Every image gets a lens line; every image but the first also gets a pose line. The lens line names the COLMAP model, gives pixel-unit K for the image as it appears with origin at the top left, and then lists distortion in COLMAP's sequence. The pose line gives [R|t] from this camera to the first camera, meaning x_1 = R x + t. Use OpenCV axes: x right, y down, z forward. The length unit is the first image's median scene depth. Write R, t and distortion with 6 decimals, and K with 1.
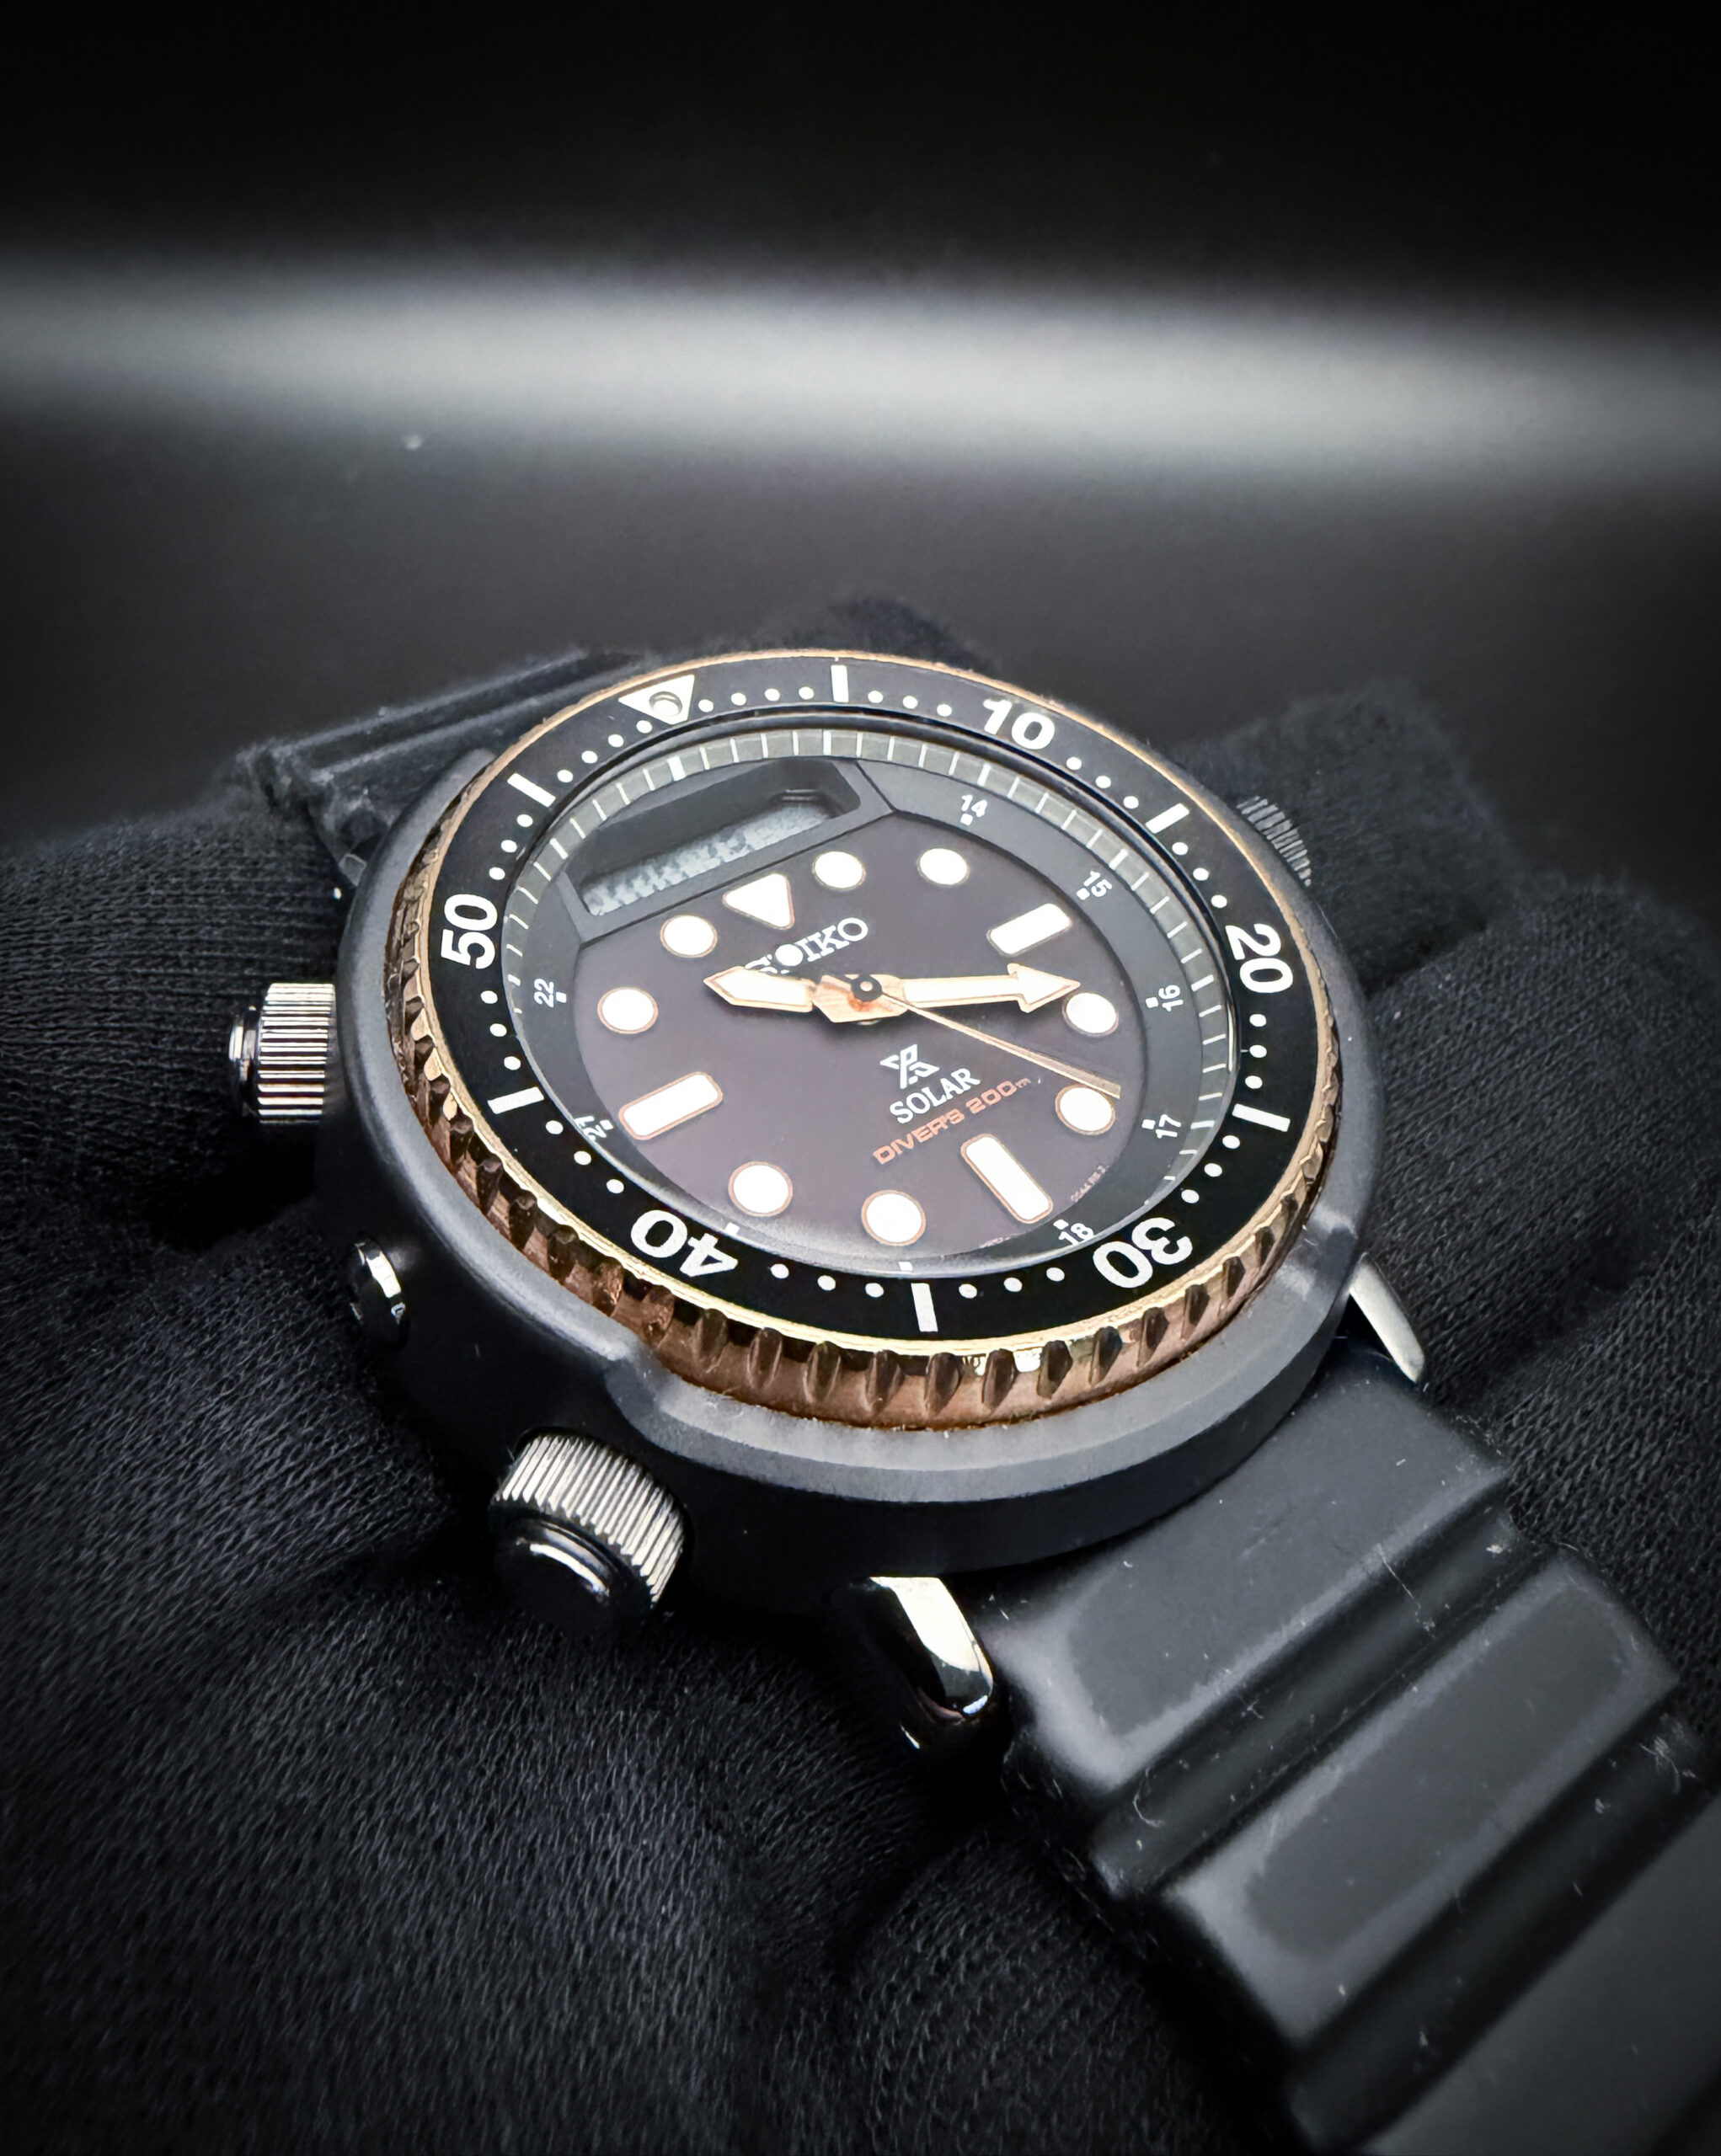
lens RADIAL K [[1484.9, 0, 860.5], [0, 1484.9, 1078.0], [0, 0, 1]] dist [0.036246, -0.000413]
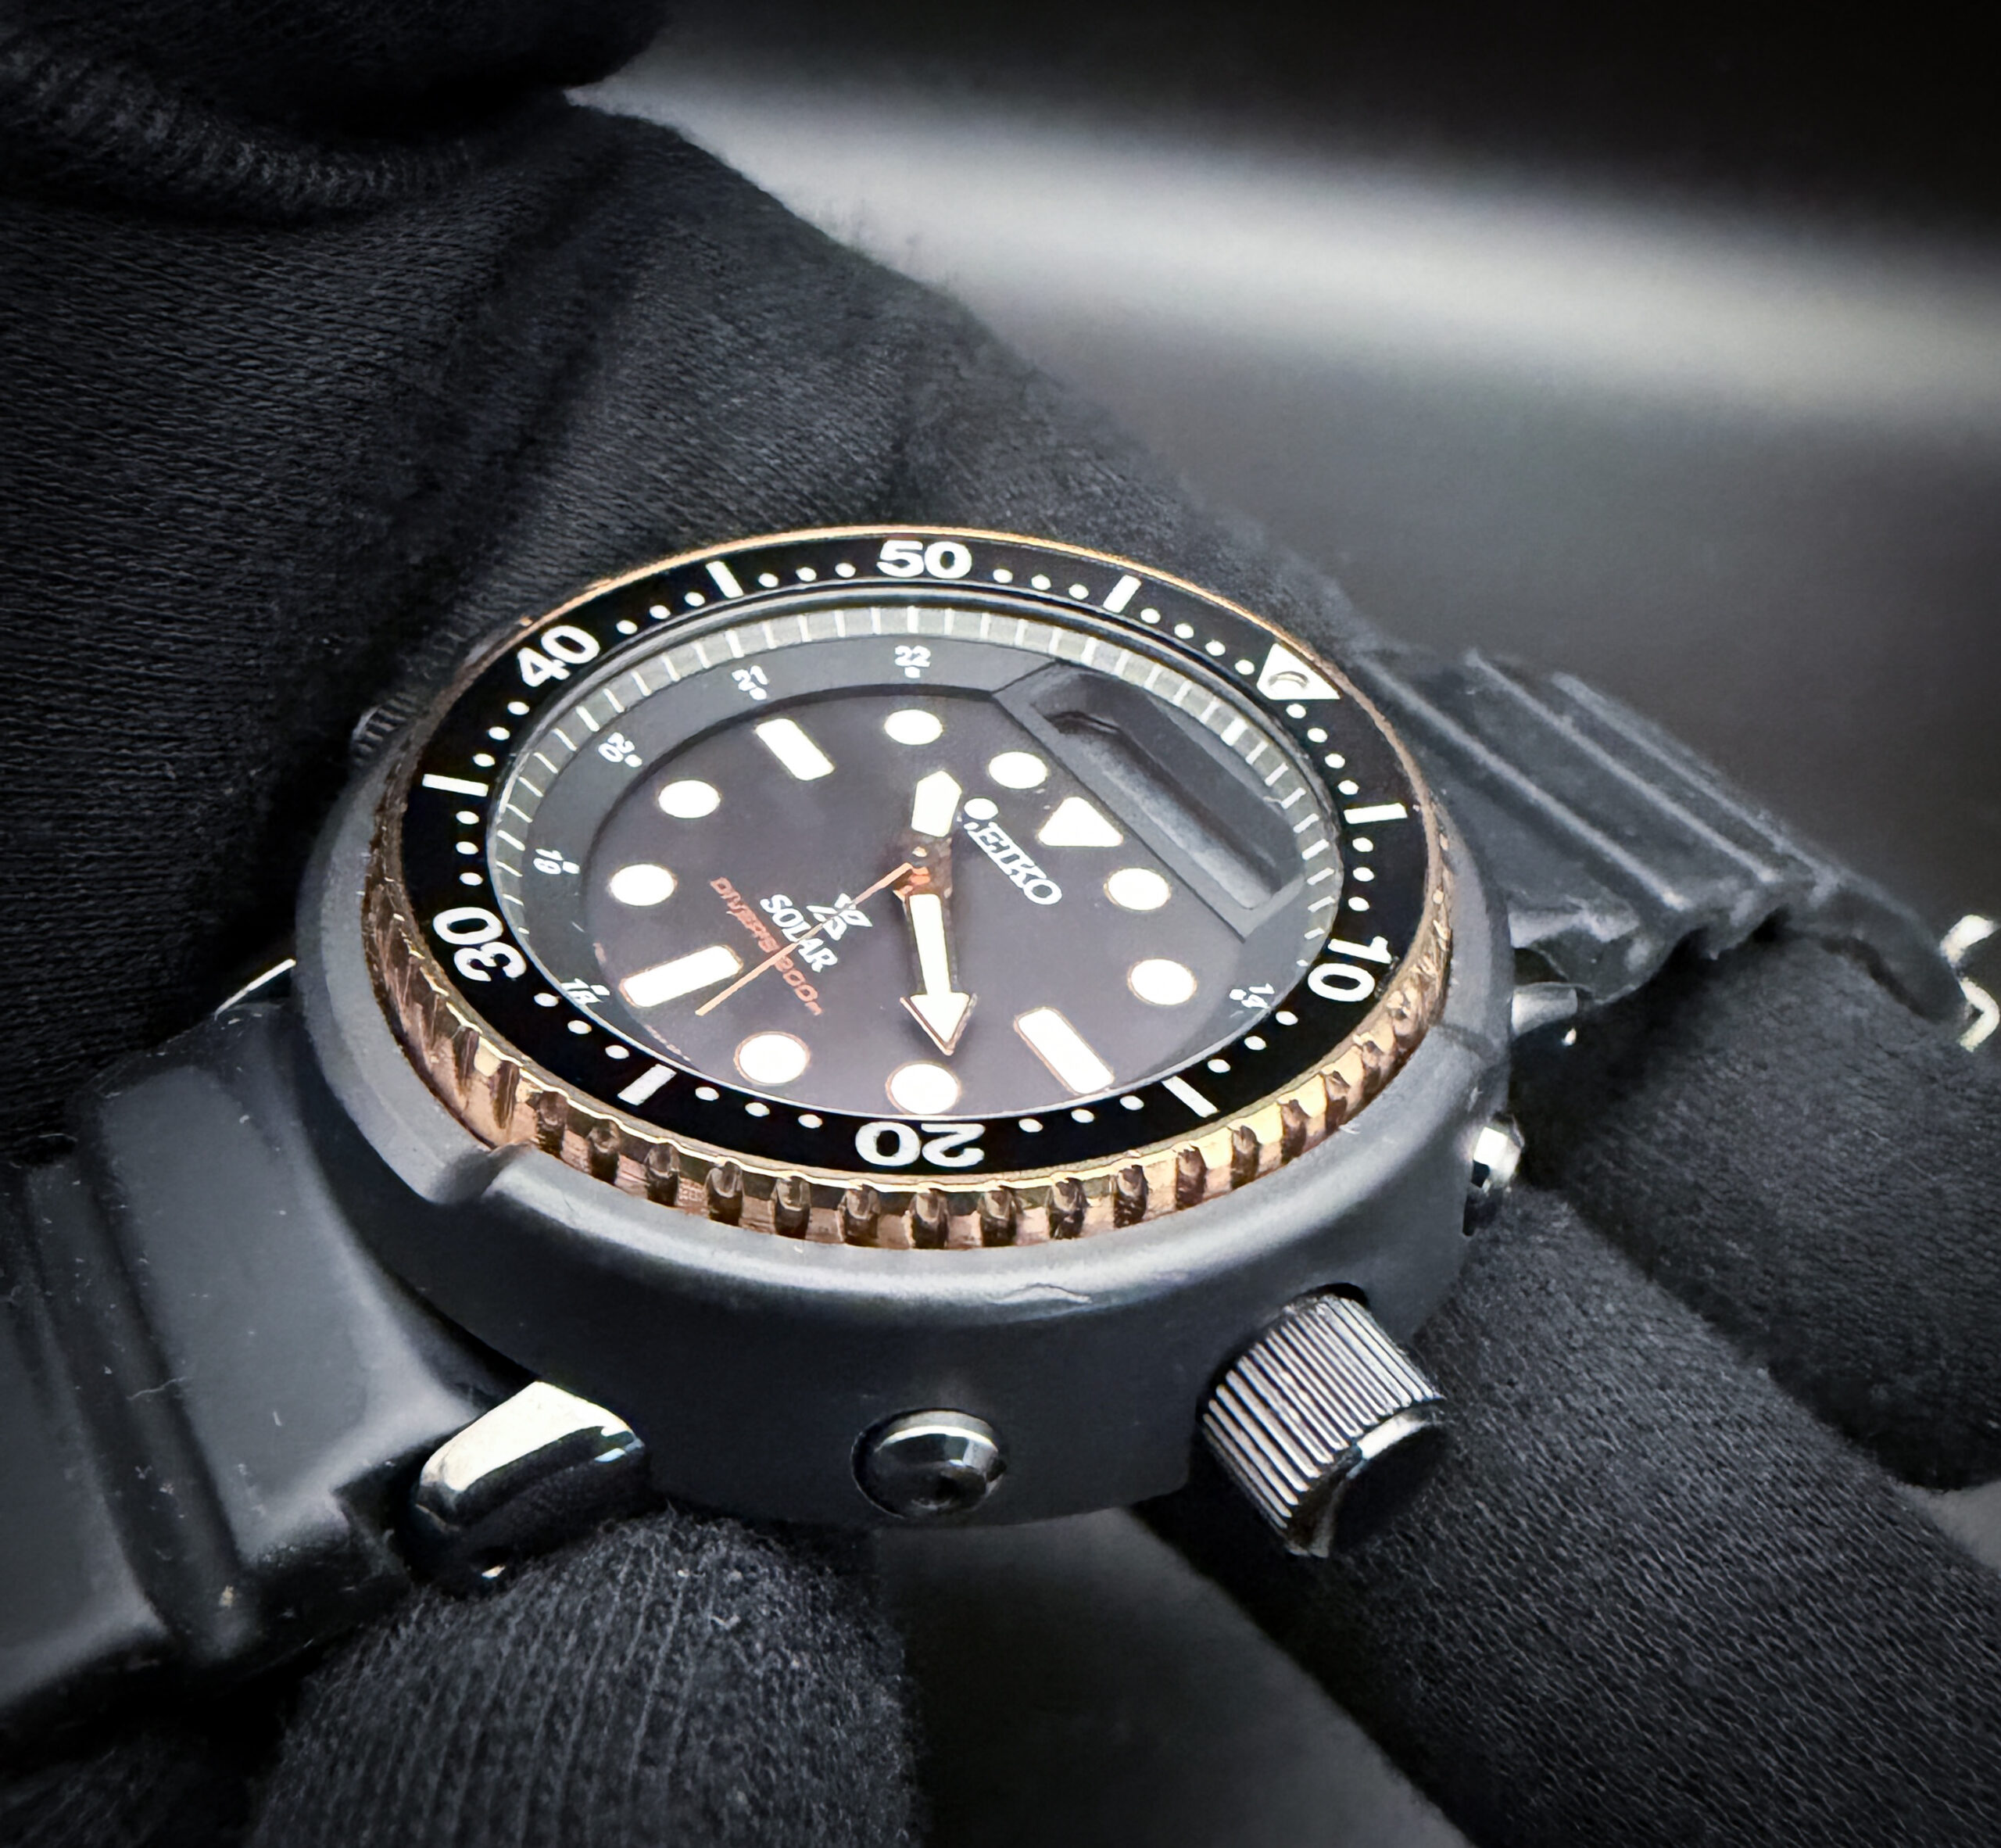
lens RADIAL K [[2165.3, 0, 1000.5], [0, 2165.3, 924.0], [0, 0, 1]] dist [0.505670, -0.000135]
pose [[-0.075010, 0.533587, -0.842412, 1.118379], [-0.826083, 0.439928, 0.352208, -0.541044], [0.558534, 0.722322, 0.407788, 0.523470]]
